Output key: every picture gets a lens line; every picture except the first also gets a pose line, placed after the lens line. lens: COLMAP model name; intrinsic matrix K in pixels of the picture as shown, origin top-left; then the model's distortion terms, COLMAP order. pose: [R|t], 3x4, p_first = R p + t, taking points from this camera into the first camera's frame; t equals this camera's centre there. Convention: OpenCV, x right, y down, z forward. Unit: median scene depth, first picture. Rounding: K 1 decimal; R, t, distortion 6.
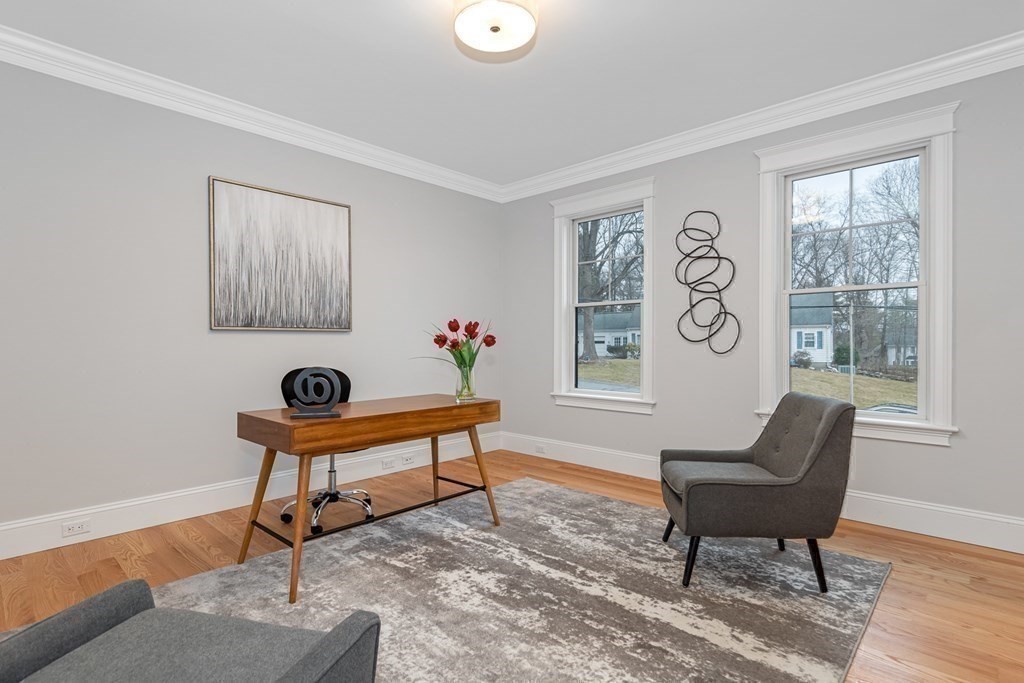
lens RADIAL K [[502.8, 0, 512.0], [0, 502.8, 341.5], [0, 0, 1]] dist [0.003259, 0.000300]
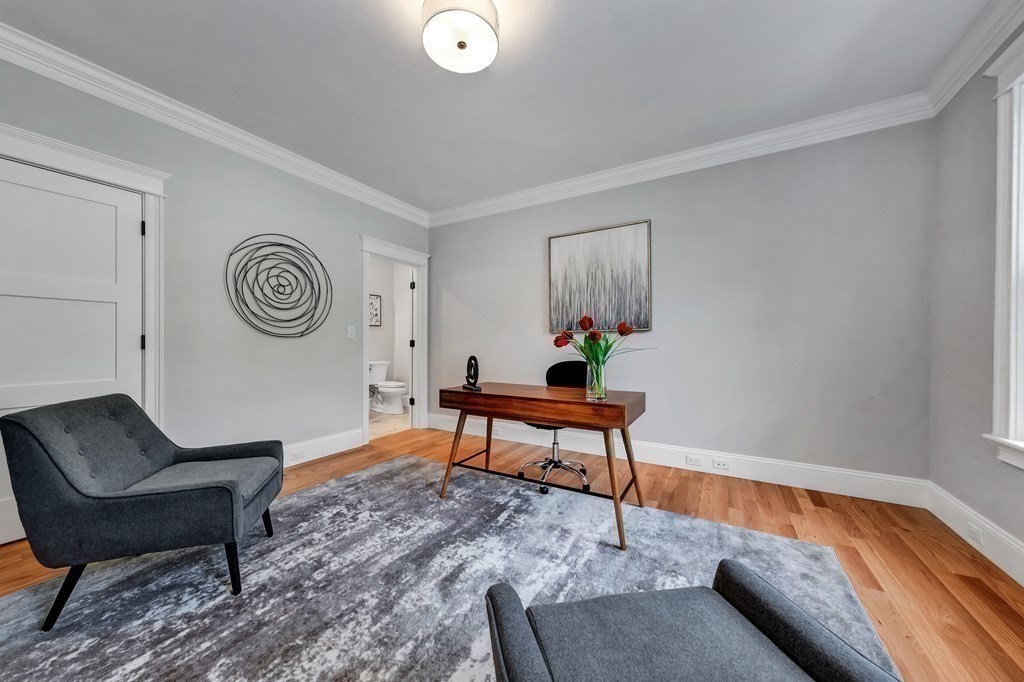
lens RADIAL K [[365.8, 0, 512.0], [0, 365.8, 341.0], [0, 0, 1]] dist [0.000714, 0.000073]
pose [[0.217035, -0.004208, -0.976155, 0.548354], [-0.000893, 0.999989, -0.004510, 0.009642], [0.976163, 0.001851, 0.217029, 0.679501]]
